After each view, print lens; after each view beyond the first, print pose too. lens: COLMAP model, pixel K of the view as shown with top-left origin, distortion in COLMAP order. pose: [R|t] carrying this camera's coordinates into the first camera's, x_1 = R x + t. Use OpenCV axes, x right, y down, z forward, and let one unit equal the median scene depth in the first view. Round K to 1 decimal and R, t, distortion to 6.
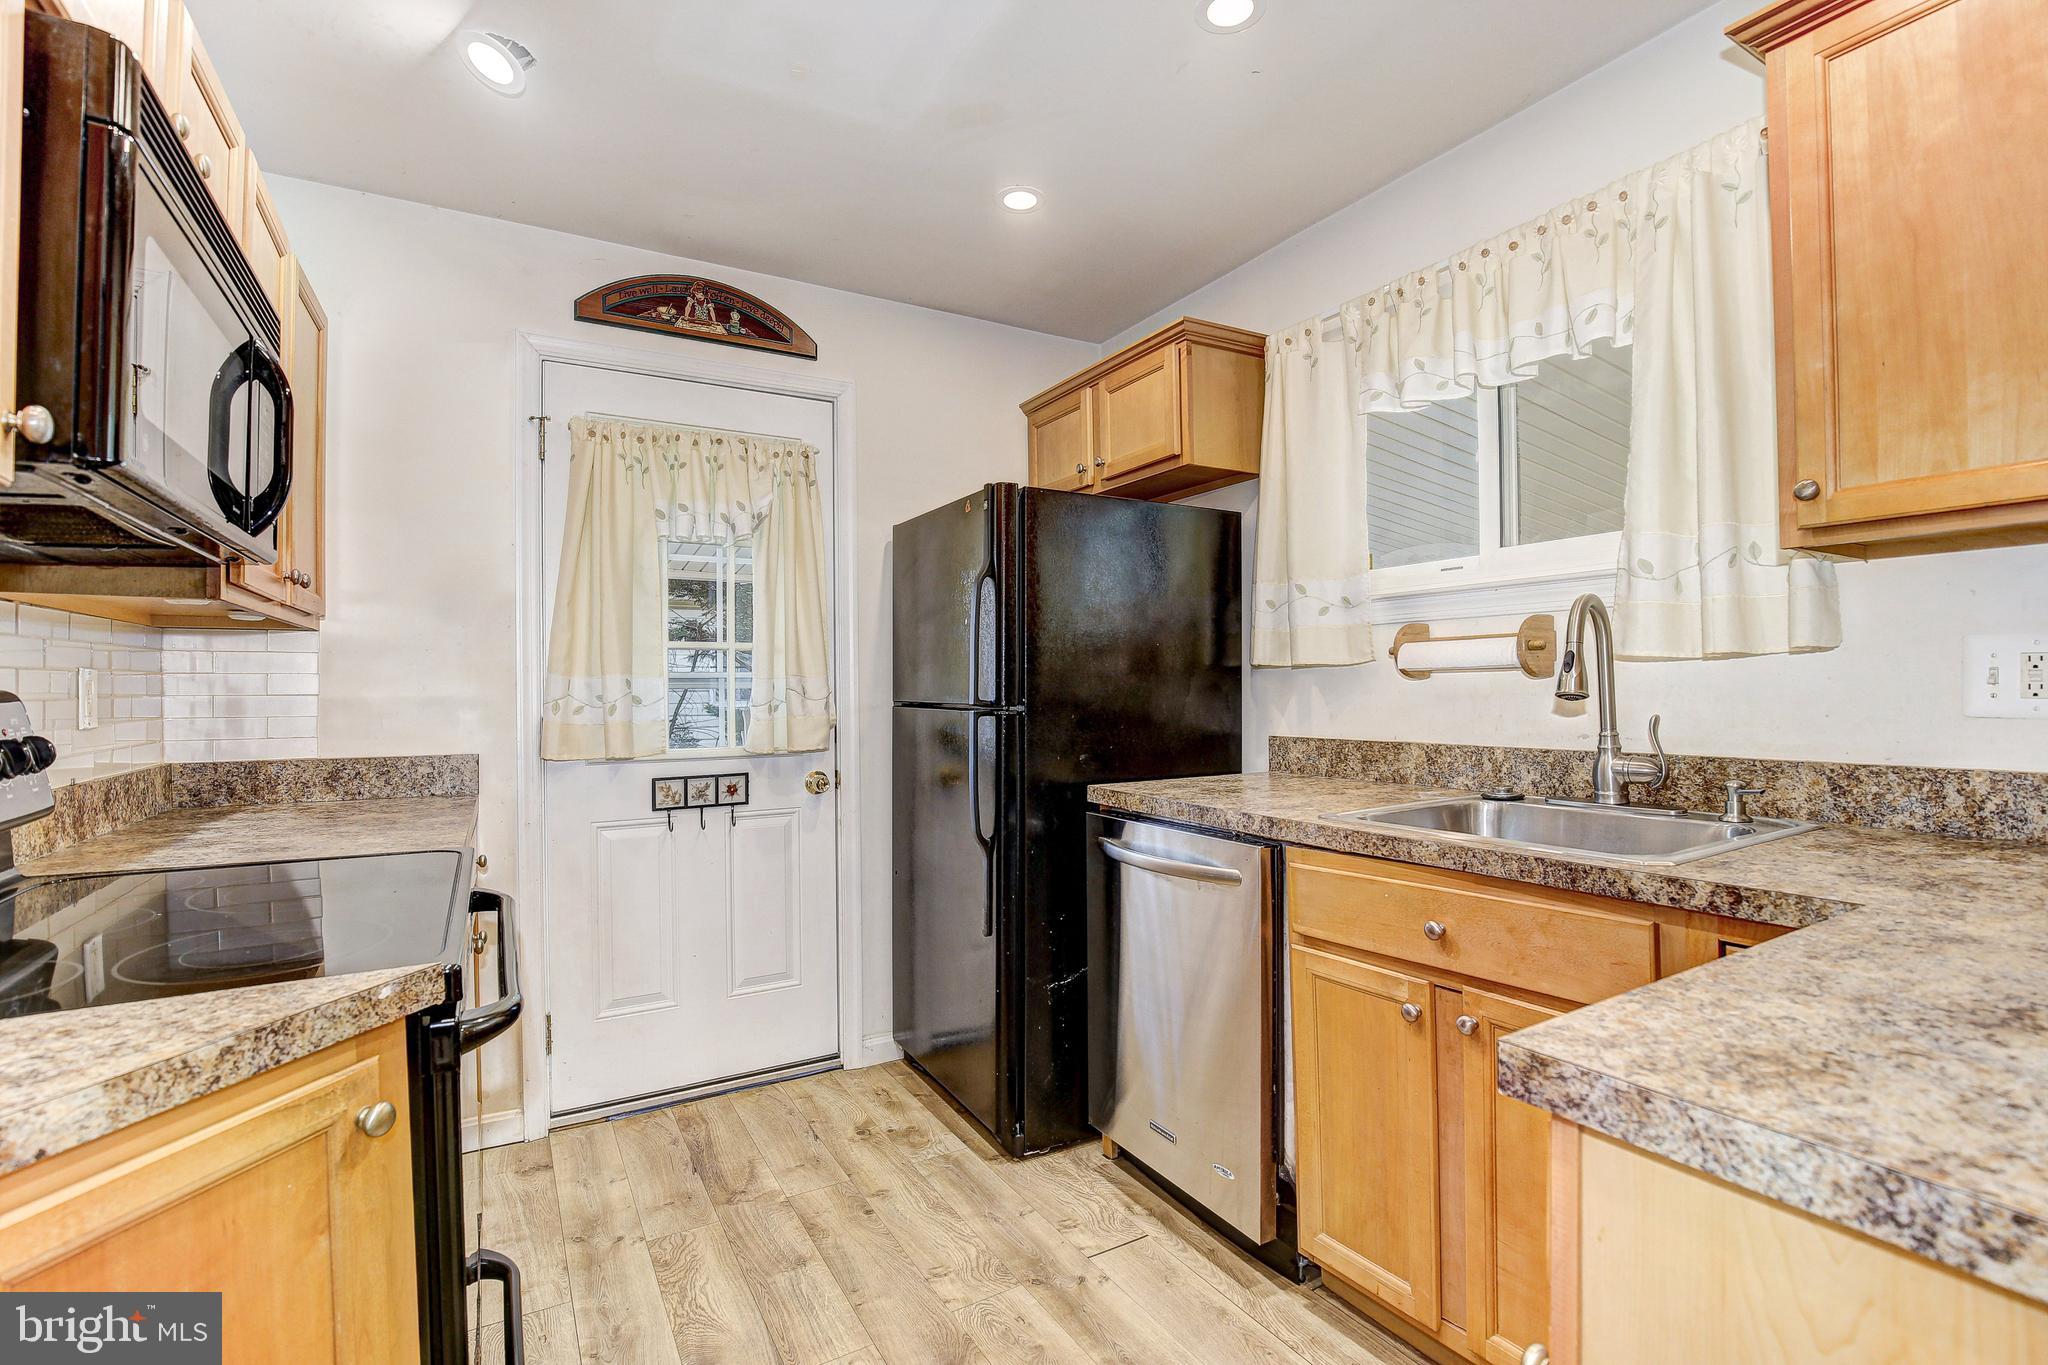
lens RADIAL K [[943.2, 0, 1015.0], [0, 943.2, 679.0], [0, 0, 1]] dist [-0.031520, 0.004897]
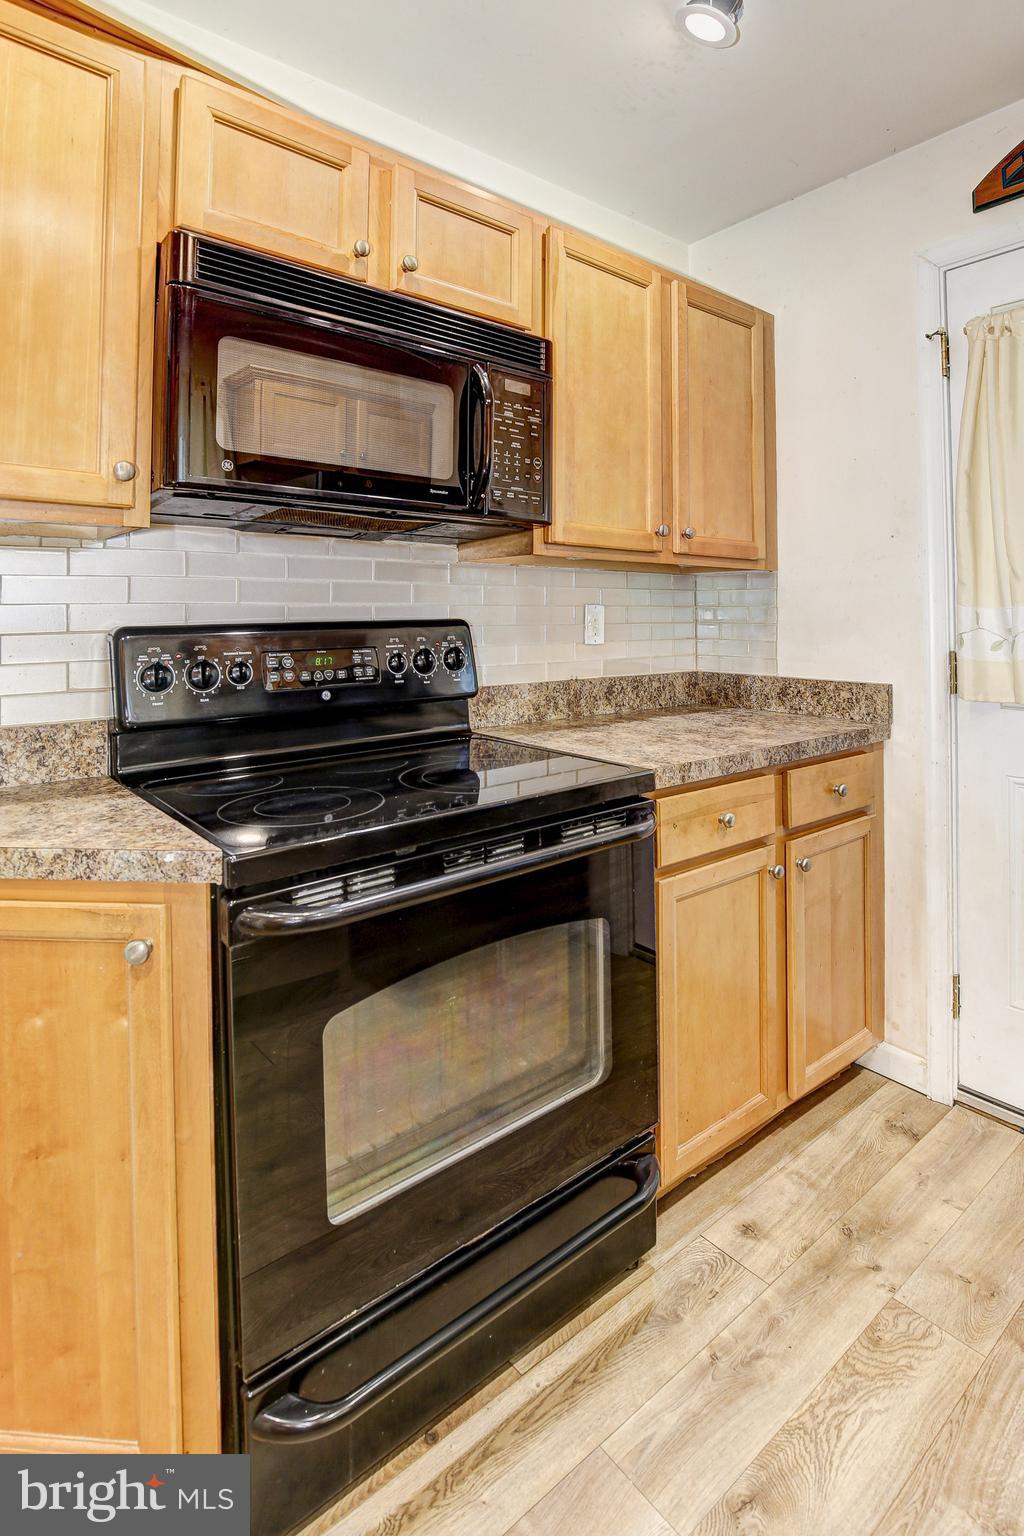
lens RADIAL K [[780.8, 0, 564.4], [0, 780.8, 592.3], [0, 0, 1]] dist [-0.029779, 0.003639]
pose [[0.193765, -0.022957, -0.980779, 0.209085], [0.005561, 0.999736, -0.022302, -0.002885], [0.981032, -0.001133, 0.193842, 0.561406]]
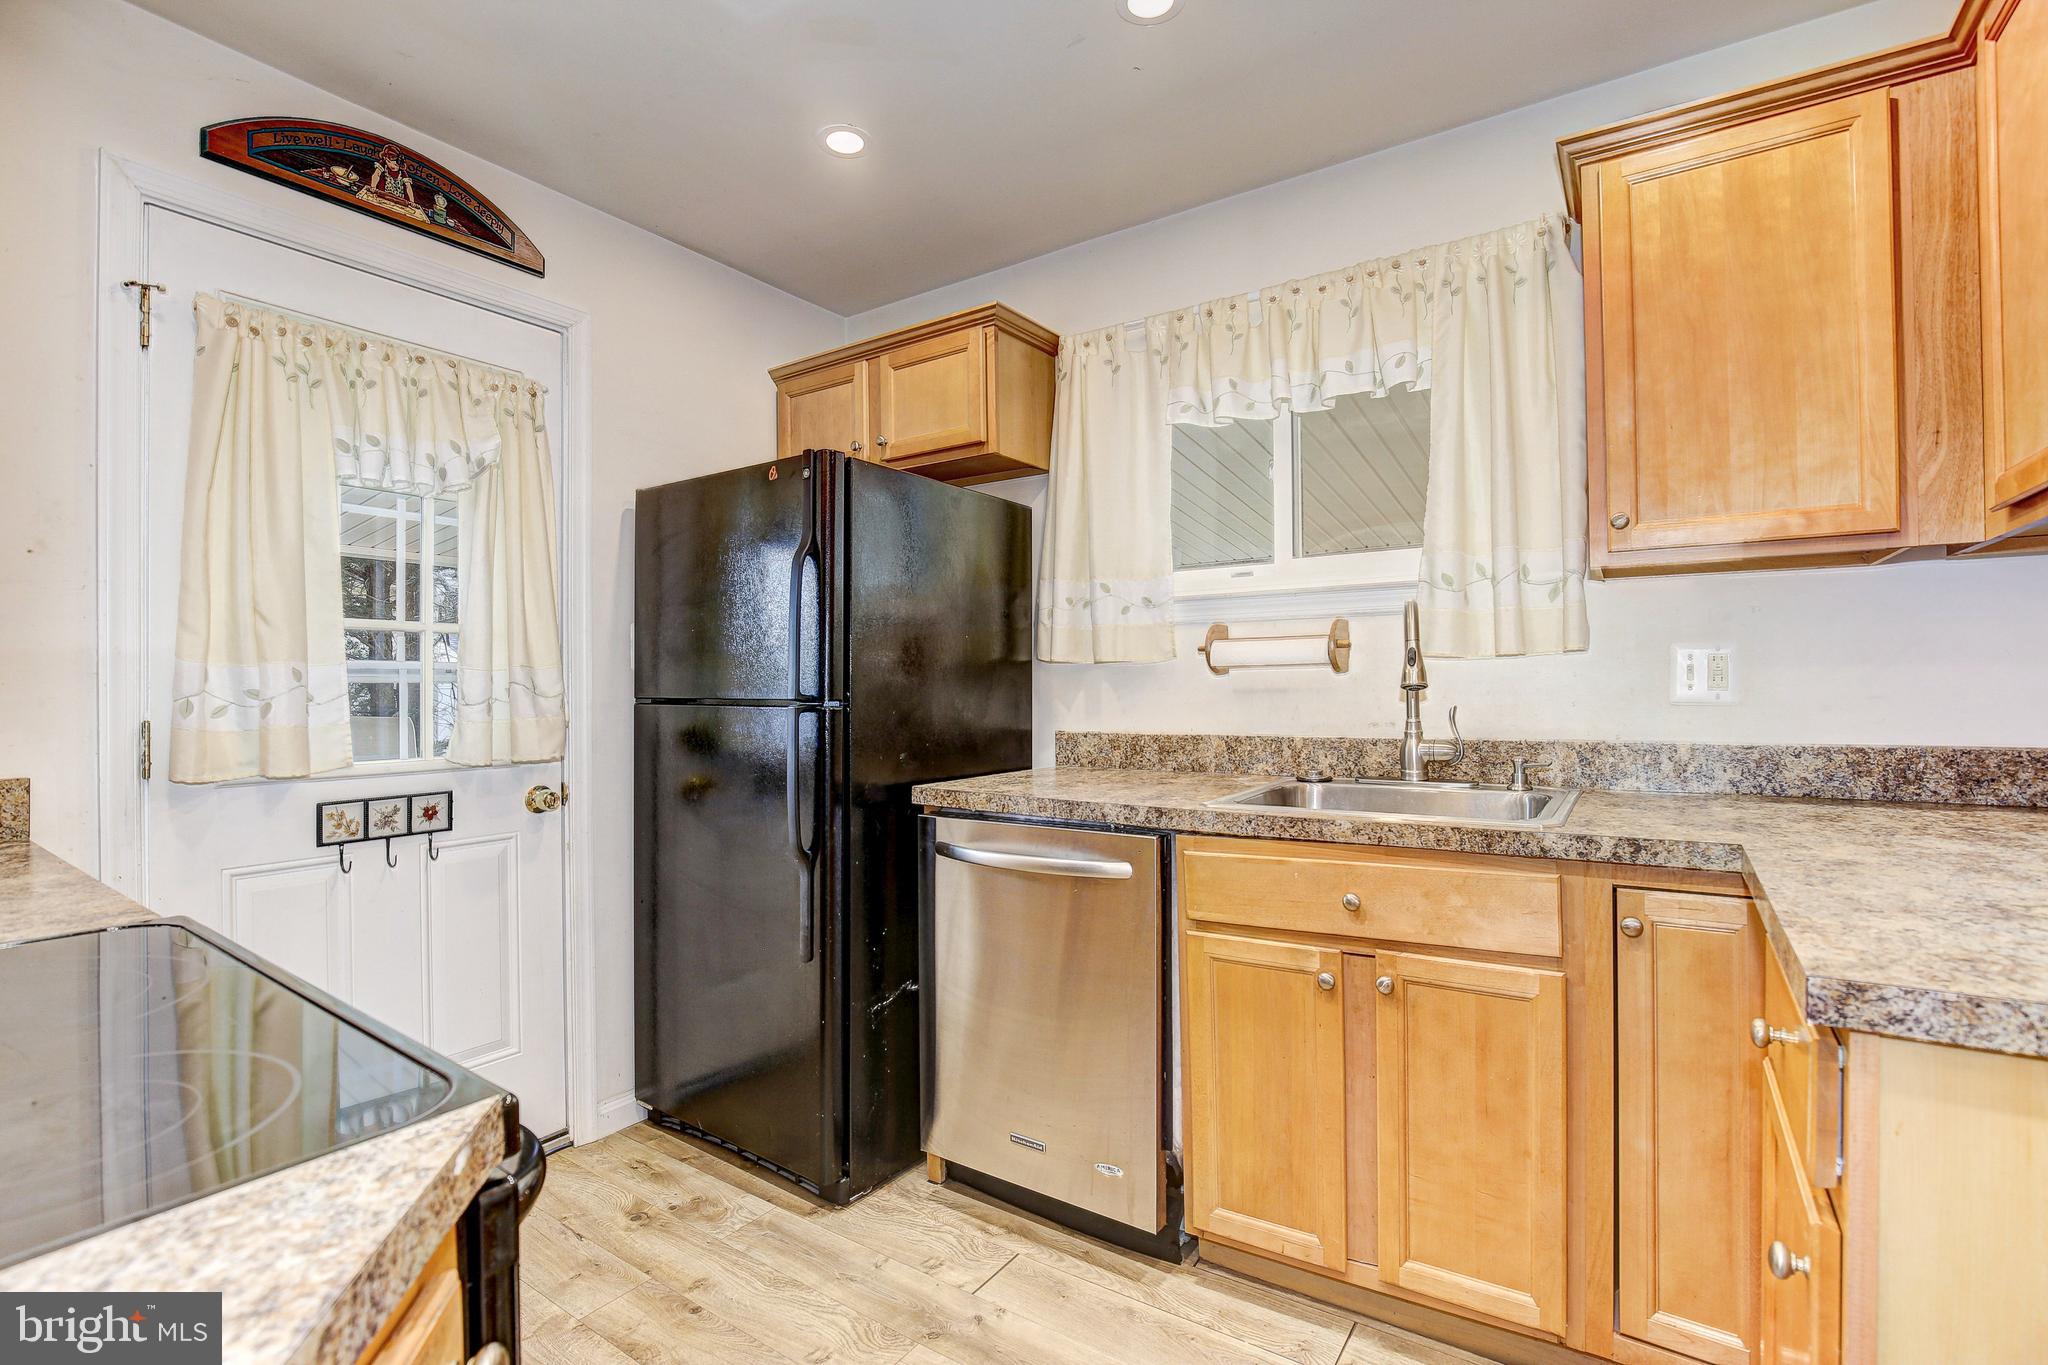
lens RADIAL K [[943.2, 0, 1015.7], [0, 943.2, 681.3], [0, 0, 1]] dist [-0.031520, 0.004897]
pose [[0.899958, 0.006296, 0.435931, -0.261646], [-0.005150, 0.999979, -0.003810, 0.013402], [-0.435946, 0.001184, 0.899972, 0.132639]]
